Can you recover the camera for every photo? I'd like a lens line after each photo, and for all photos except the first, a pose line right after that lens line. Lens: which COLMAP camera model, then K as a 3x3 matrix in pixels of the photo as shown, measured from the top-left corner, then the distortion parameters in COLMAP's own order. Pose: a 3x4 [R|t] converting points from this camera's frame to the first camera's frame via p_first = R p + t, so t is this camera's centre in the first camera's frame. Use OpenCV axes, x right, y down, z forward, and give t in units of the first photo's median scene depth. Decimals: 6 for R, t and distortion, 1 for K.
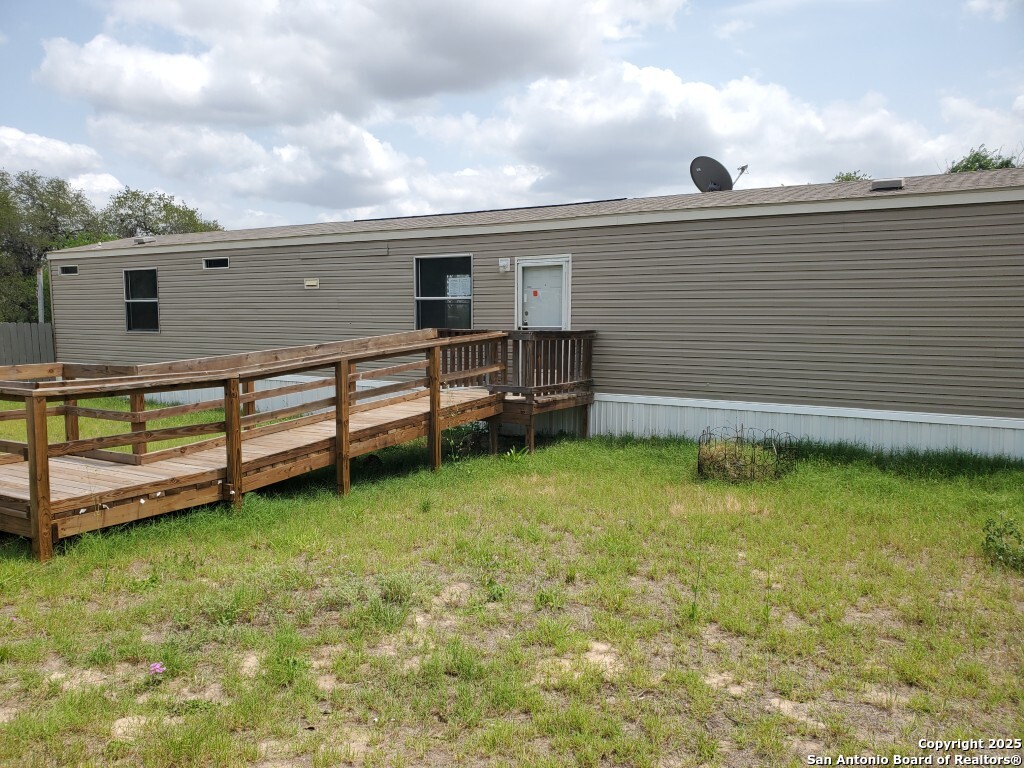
lens RADIAL K [[815.7, 0, 505.2], [0, 815.7, 379.0], [0, 0, 1]] dist [0.022047, 0.001611]
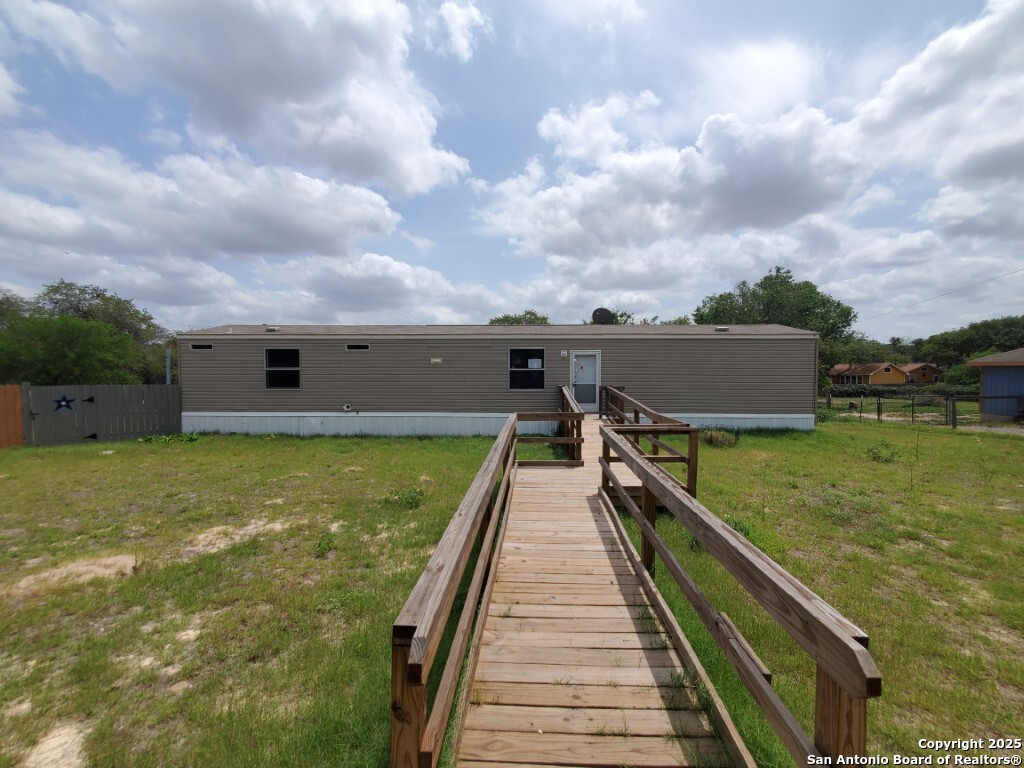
lens RADIAL K [[408.1, 0, 512.0], [0, 408.1, 384.0], [0, 0, 1]] dist [0.000150, -0.000021]
pose [[0.873946, -0.005396, 0.485993, -0.475609], [0.037720, 0.997675, -0.056753, -0.007439], [-0.484557, 0.067931, 0.872118, 0.125487]]
